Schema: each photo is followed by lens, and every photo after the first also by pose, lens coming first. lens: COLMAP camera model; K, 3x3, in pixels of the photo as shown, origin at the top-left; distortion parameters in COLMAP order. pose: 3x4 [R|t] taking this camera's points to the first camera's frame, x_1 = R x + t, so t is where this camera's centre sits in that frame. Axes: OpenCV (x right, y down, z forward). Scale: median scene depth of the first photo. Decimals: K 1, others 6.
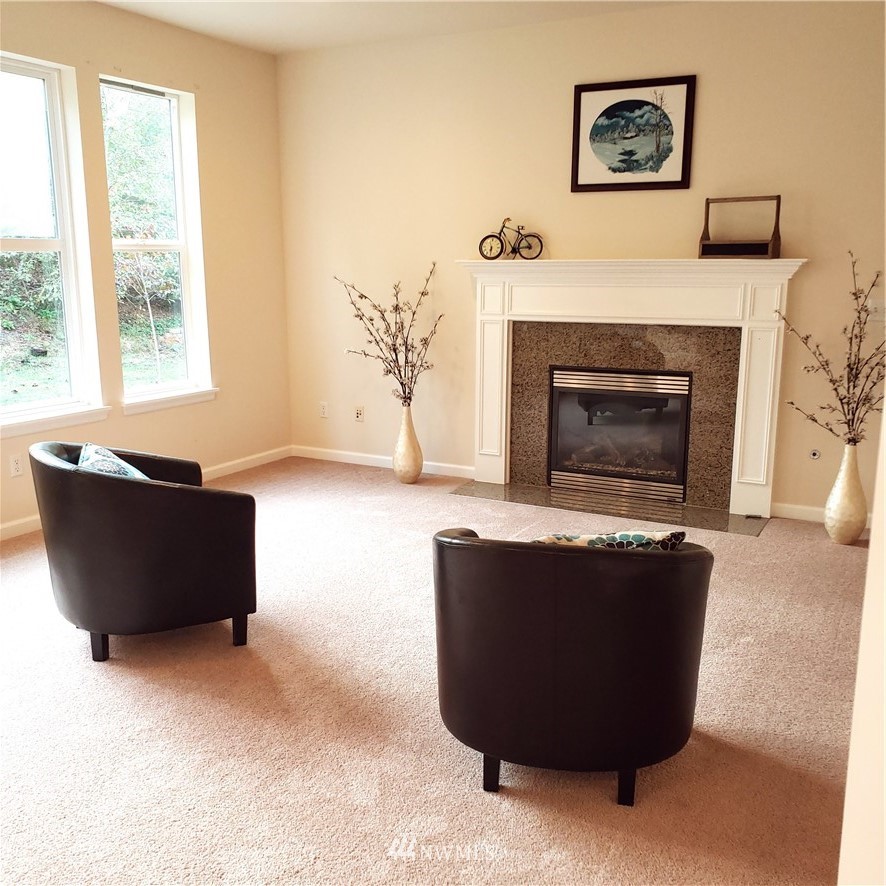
lens RADIAL K [[918.4, 0, 434.6], [0, 918.4, 459.4], [0, 0, 1]] dist [0.146197, -0.422587]
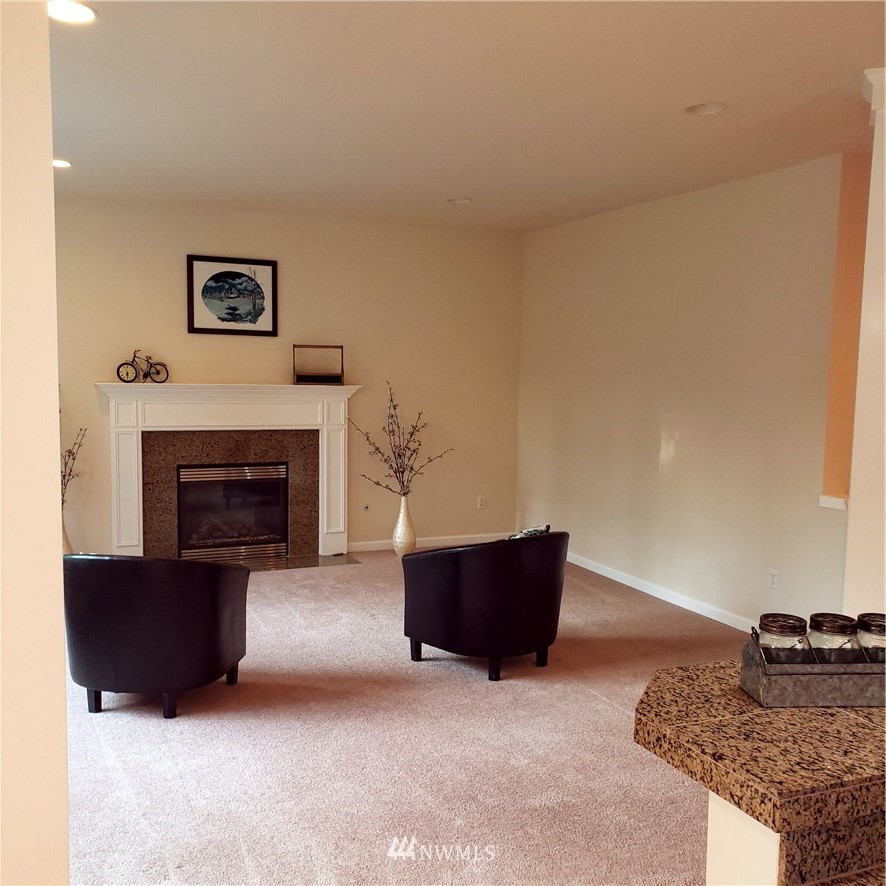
lens RADIAL K [[918.4, 0, 434.6], [0, 918.4, 459.4], [0, 0, 1]] dist [0.146197, -0.422587]
pose [[0.615864, -0.069816, 0.784753, -0.700413], [0.151195, 0.988025, -0.030756, -0.020085], [-0.773209, 0.137592, 0.619045, -0.053190]]
